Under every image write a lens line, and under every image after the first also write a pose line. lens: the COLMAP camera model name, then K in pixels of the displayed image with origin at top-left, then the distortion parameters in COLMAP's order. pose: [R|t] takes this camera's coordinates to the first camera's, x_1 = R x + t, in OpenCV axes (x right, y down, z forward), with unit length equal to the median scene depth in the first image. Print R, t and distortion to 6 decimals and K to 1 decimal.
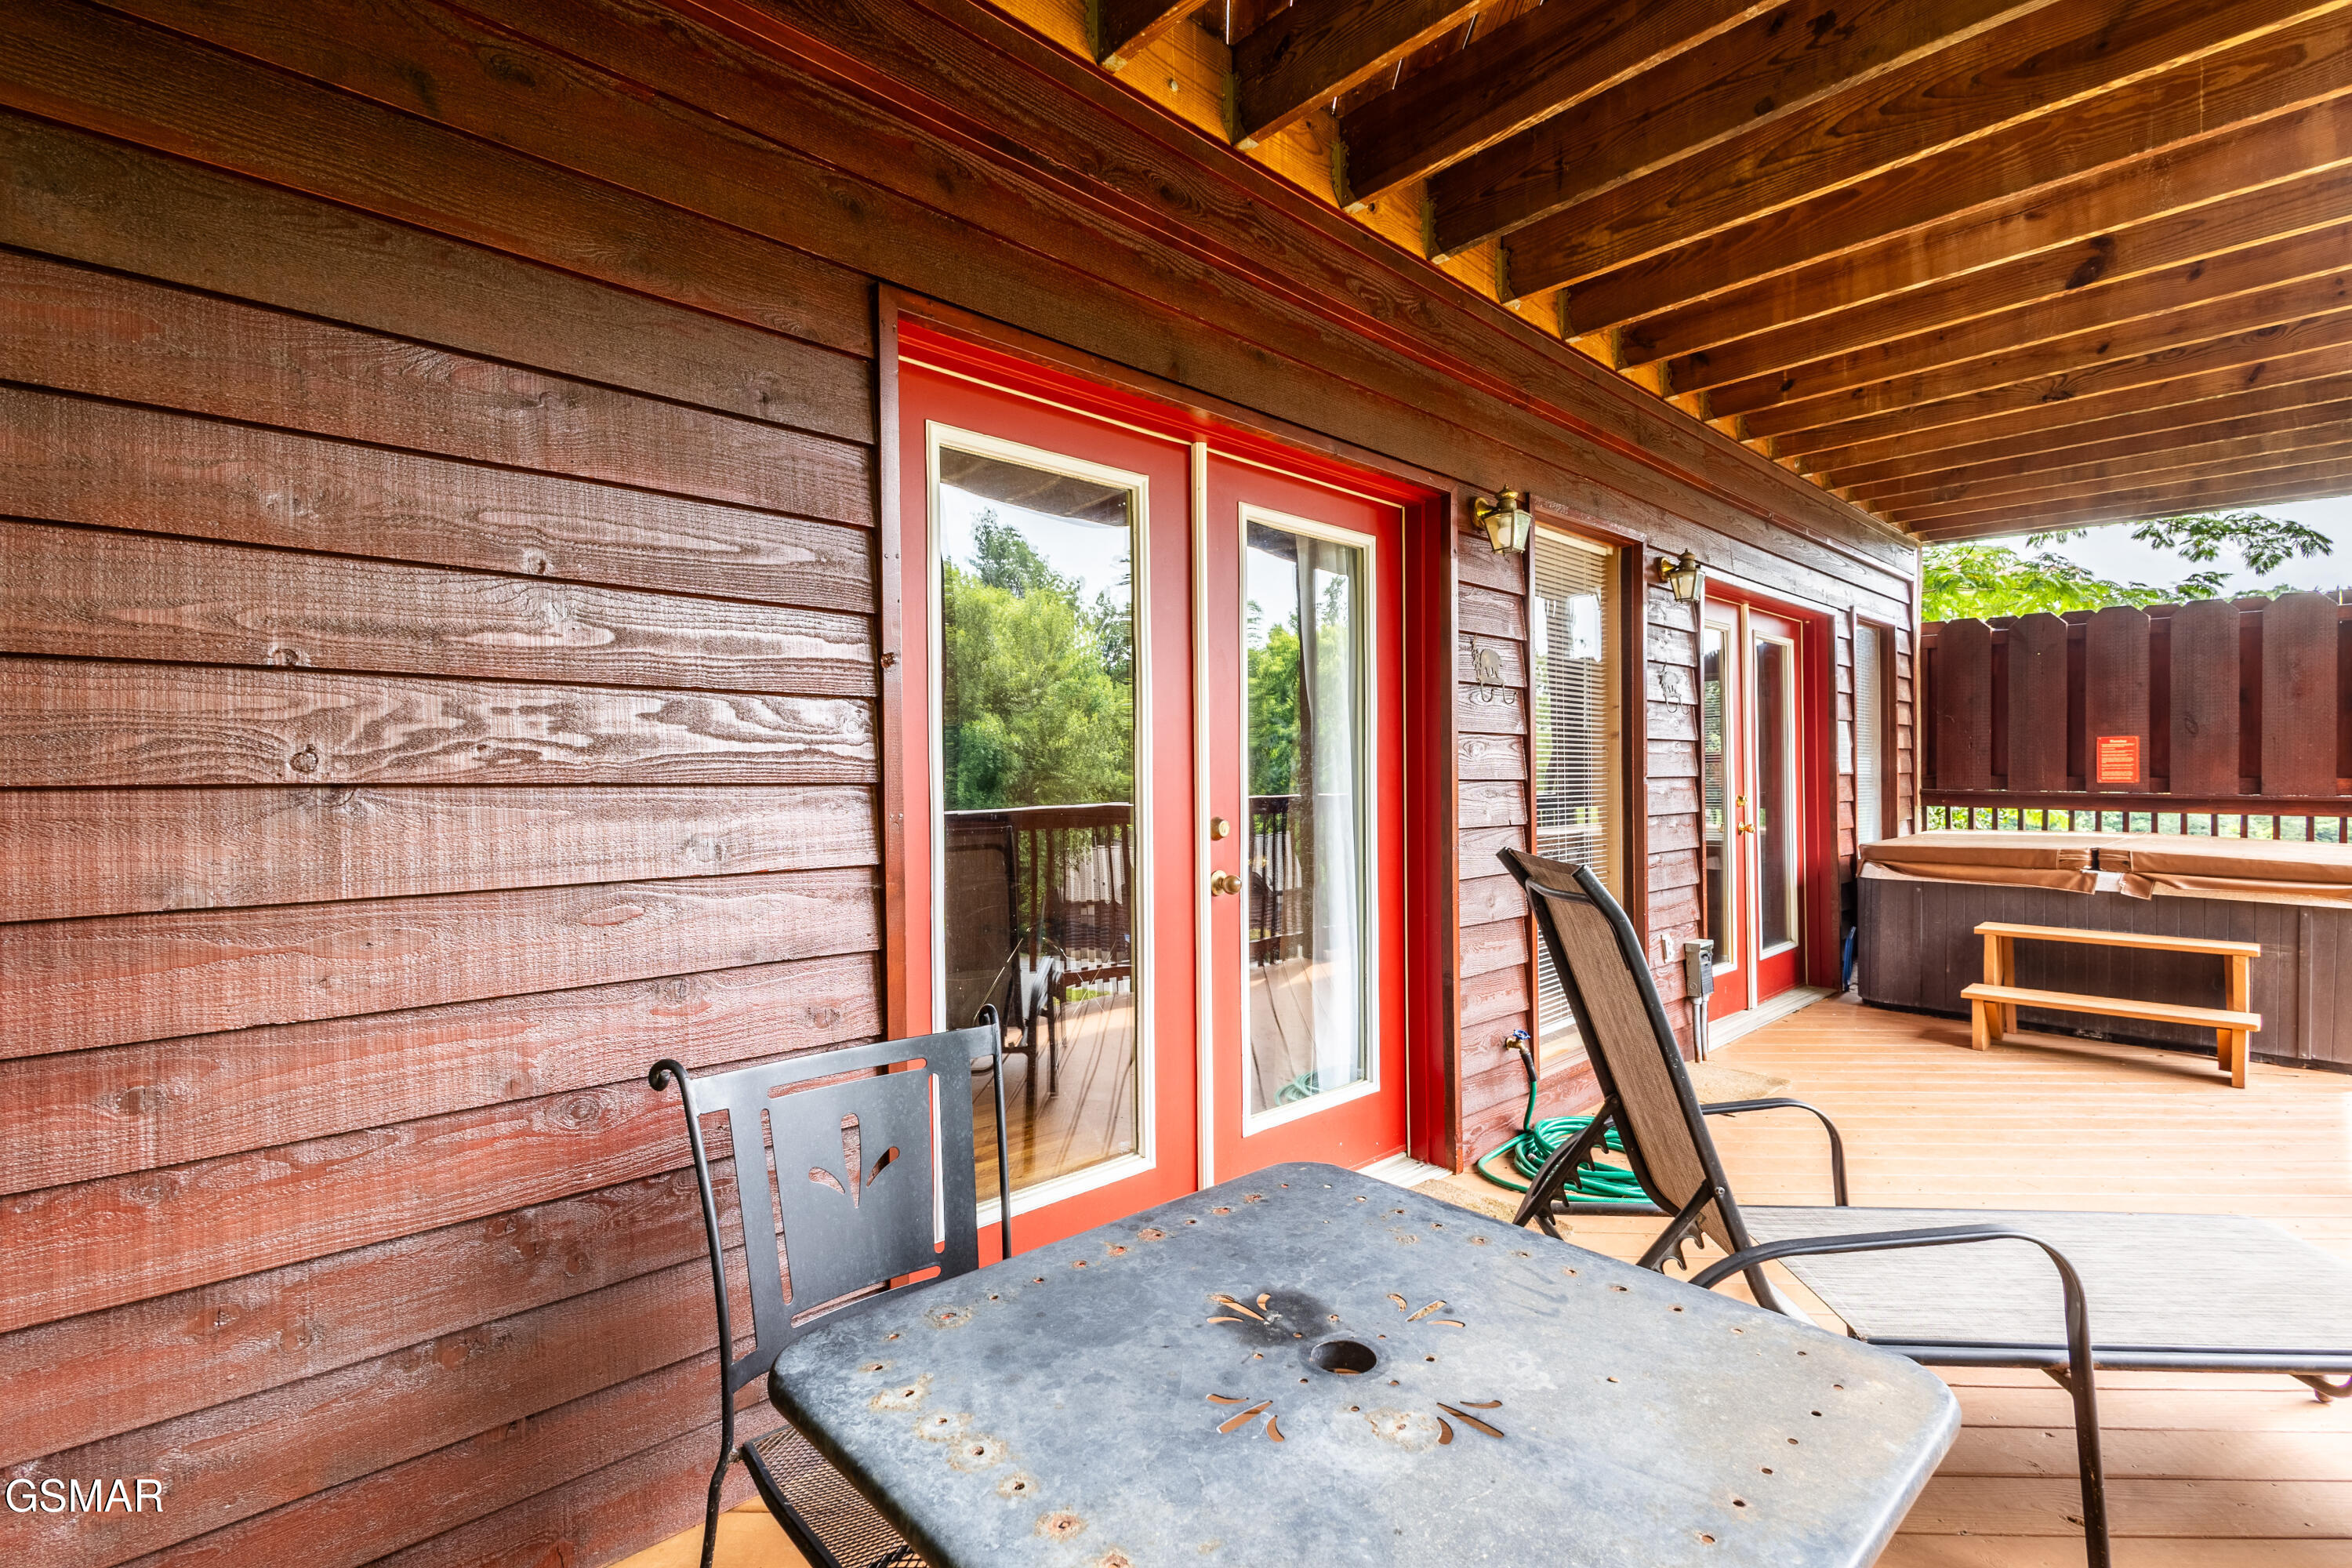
lens RADIAL K [[1079.1, 0, 1185.1], [0, 1079.1, 787.2], [0, 0, 1]] dist [0.001438, -0.002639]
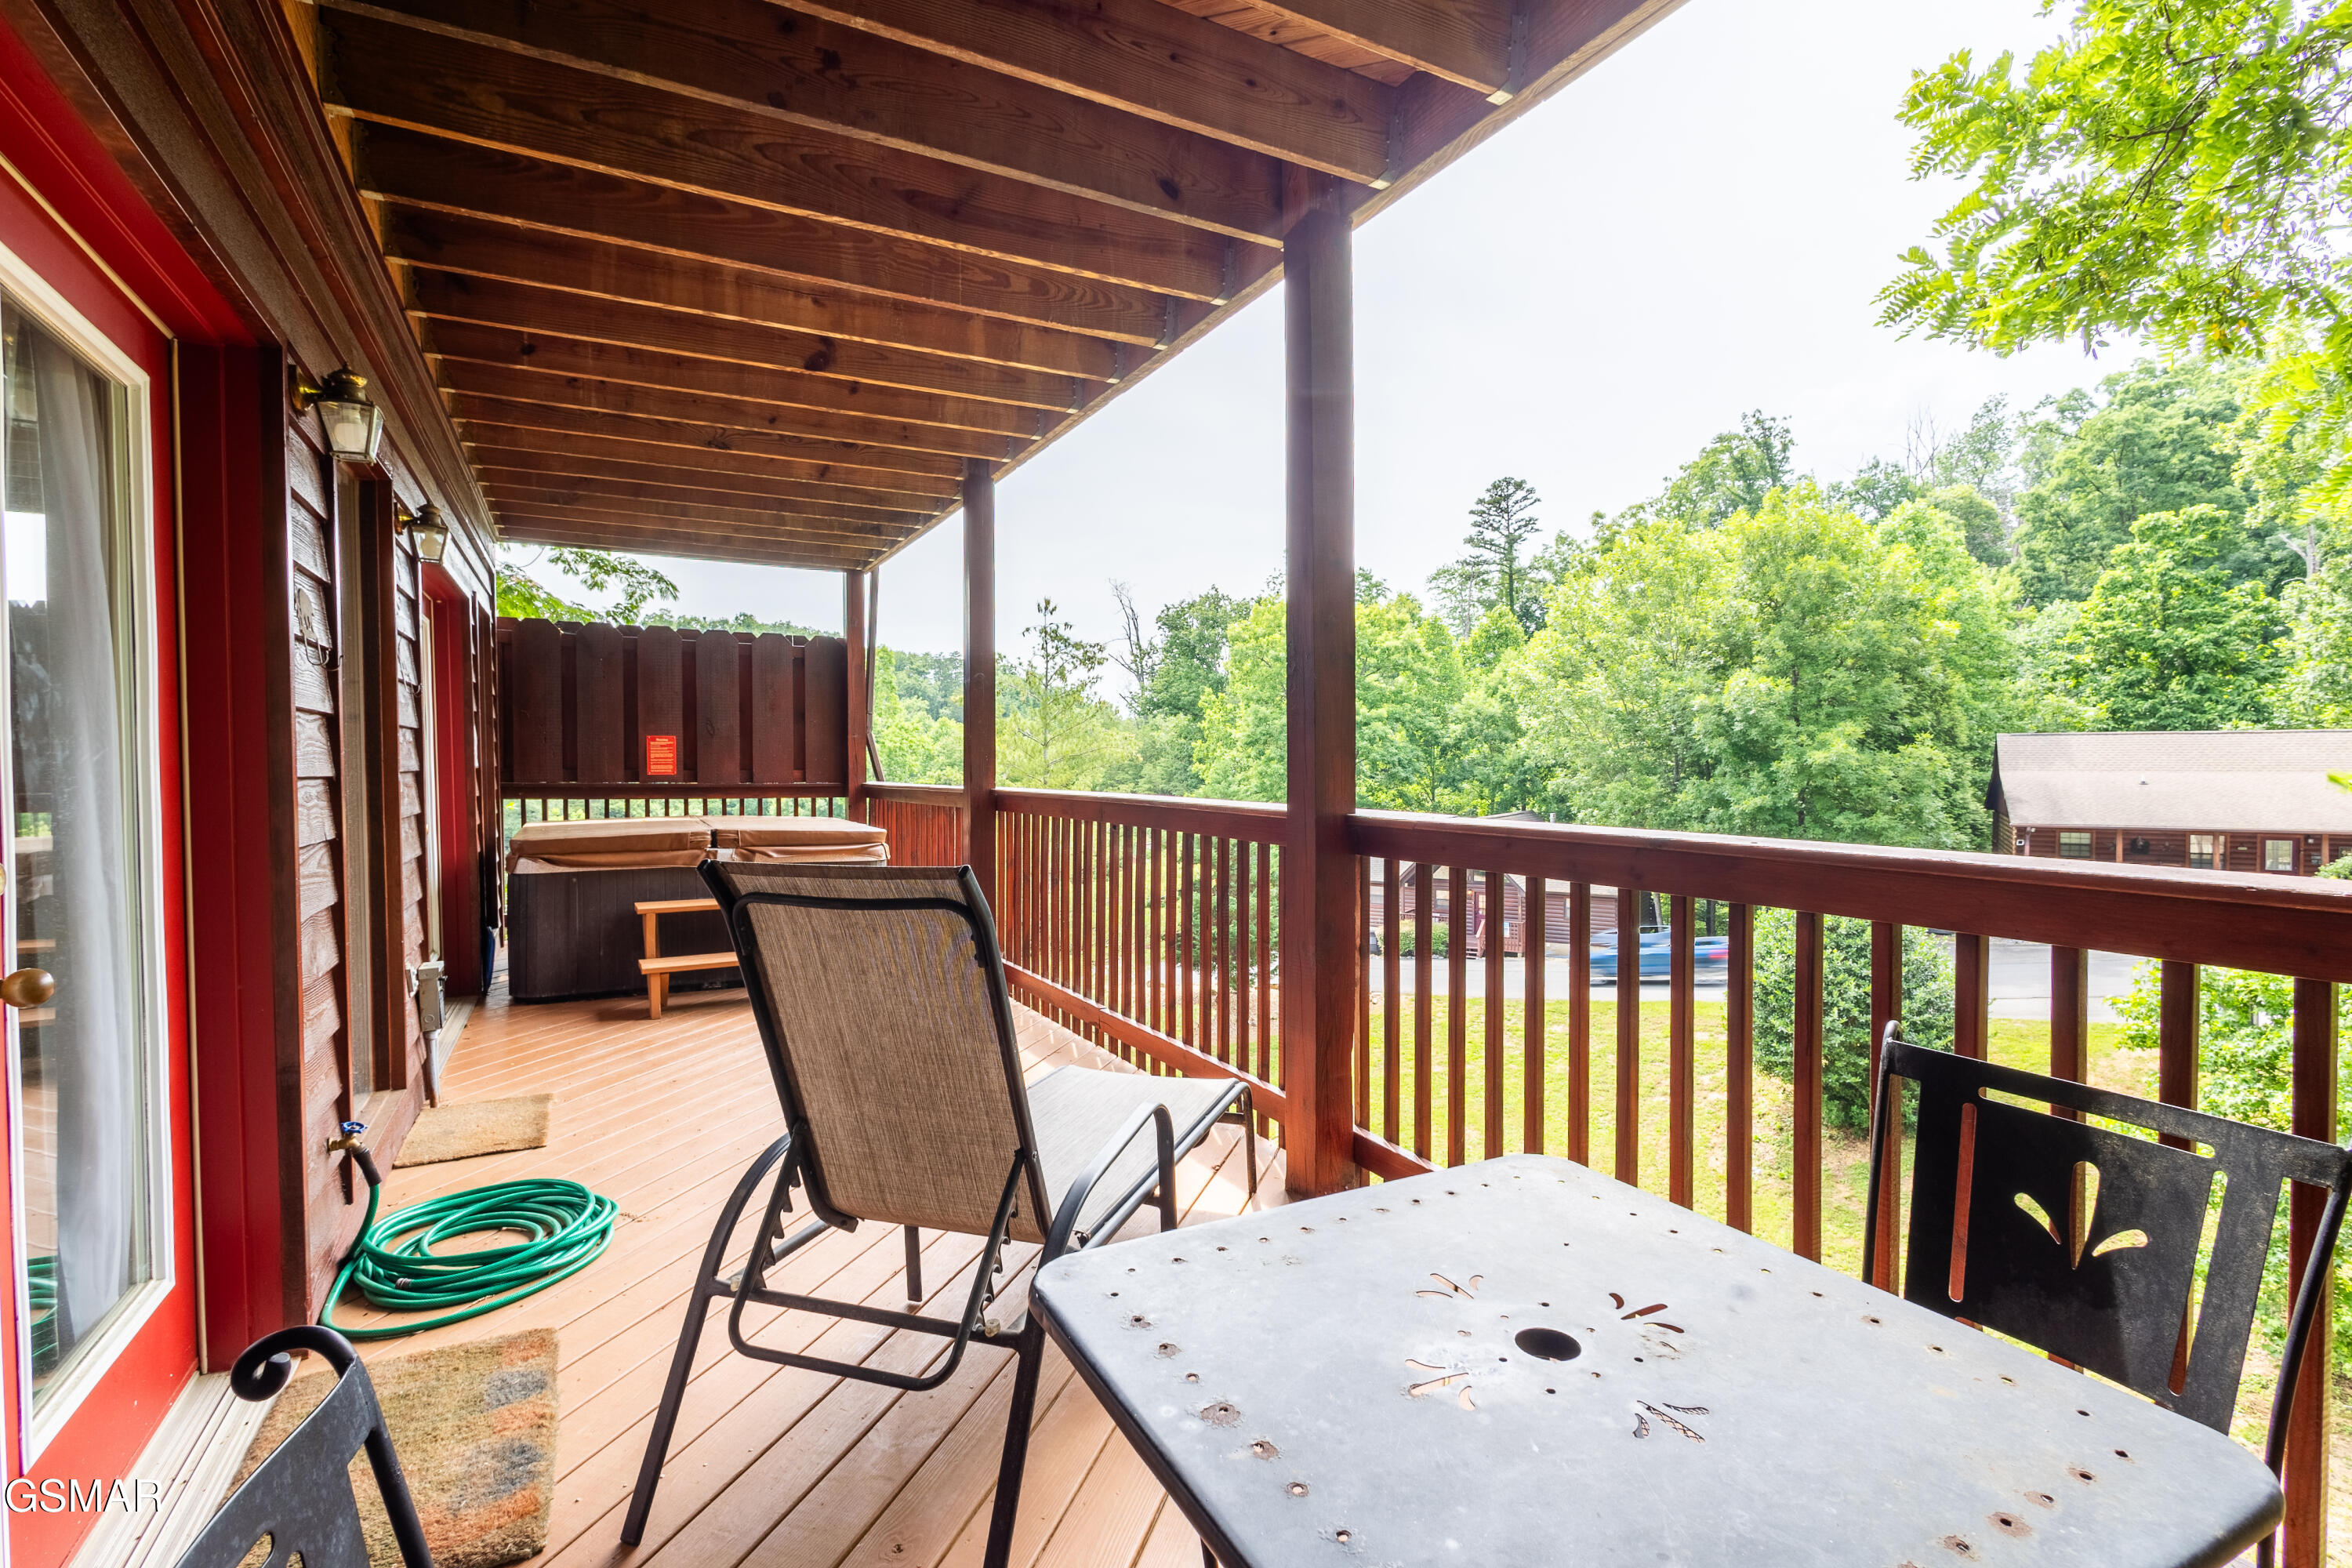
lens RADIAL K [[1079.1, 0, 1157.5], [0, 1079.1, 785.7], [0, 0, 1]] dist [0.001438, -0.002639]
pose [[0.264292, -0.016316, 0.964305, -0.179334], [0.010342, 0.999847, 0.014083, -0.004010], [-0.964387, 0.006251, 0.264420, 0.209936]]
